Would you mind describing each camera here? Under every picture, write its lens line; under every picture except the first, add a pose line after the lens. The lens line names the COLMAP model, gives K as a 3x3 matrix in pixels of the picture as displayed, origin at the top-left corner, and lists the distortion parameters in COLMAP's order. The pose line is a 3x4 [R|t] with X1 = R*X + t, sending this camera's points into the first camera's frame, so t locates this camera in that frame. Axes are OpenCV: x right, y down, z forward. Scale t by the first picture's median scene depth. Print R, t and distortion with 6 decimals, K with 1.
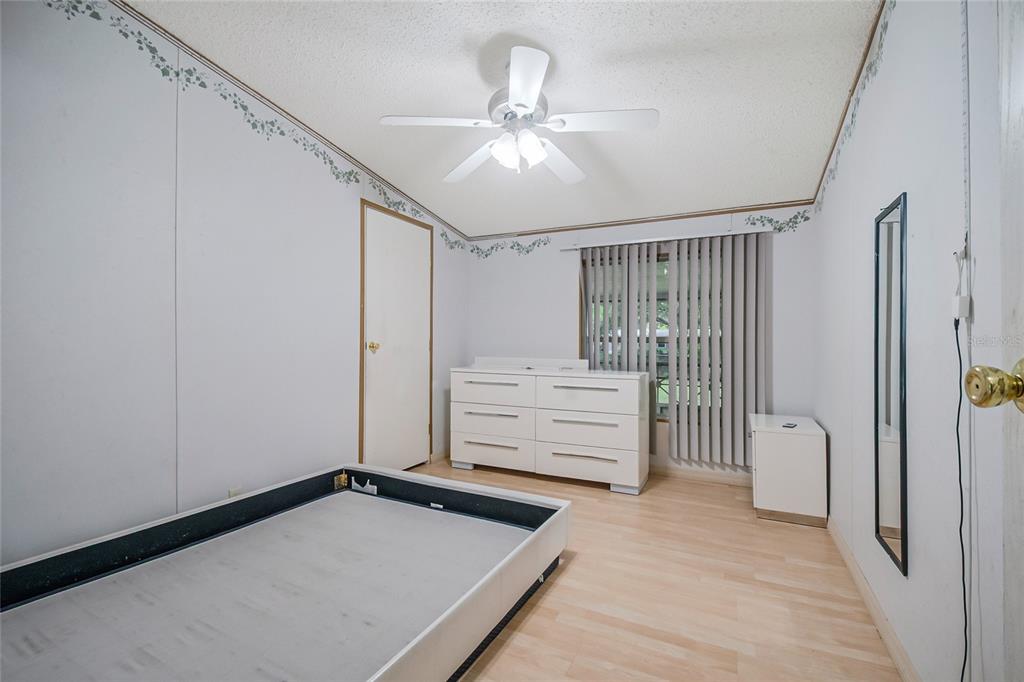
lens RADIAL K [[449.4, 0, 512.6], [0, 449.4, 340.2], [0, 0, 1]] dist [-0.001097, -0.001106]
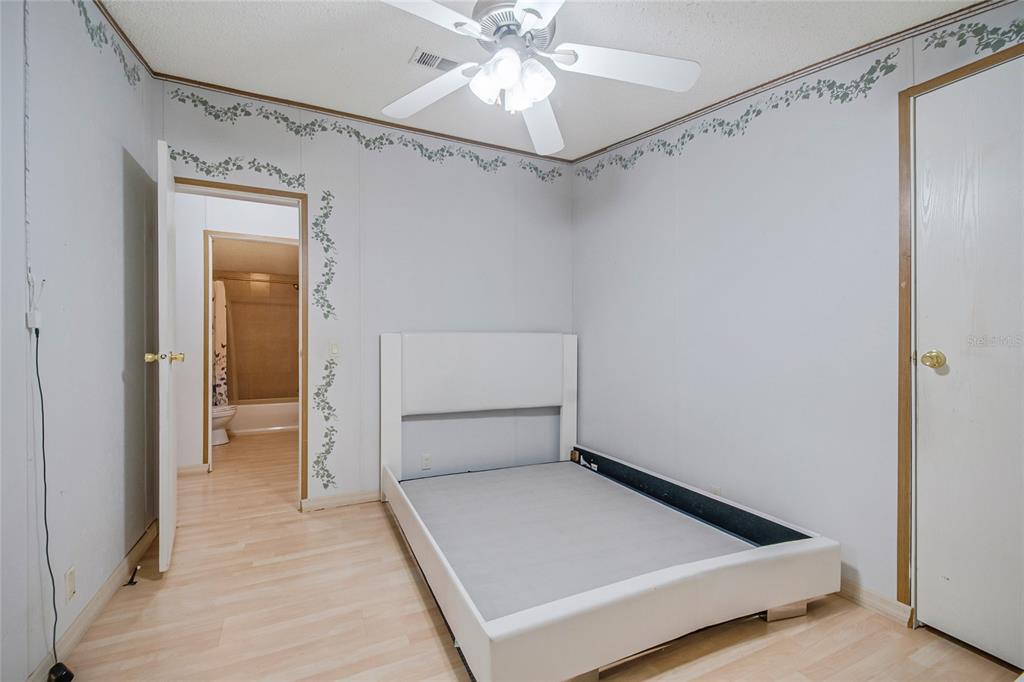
lens RADIAL K [[449.4, 0, 512.9], [0, 449.4, 344.4], [0, 0, 1]] dist [-0.001097, -0.001106]
pose [[-0.613798, -0.009124, -0.789410, 0.422376], [-0.002892, 0.999952, -0.009309, 0.001726], [0.789458, -0.003431, -0.613795, 1.035890]]
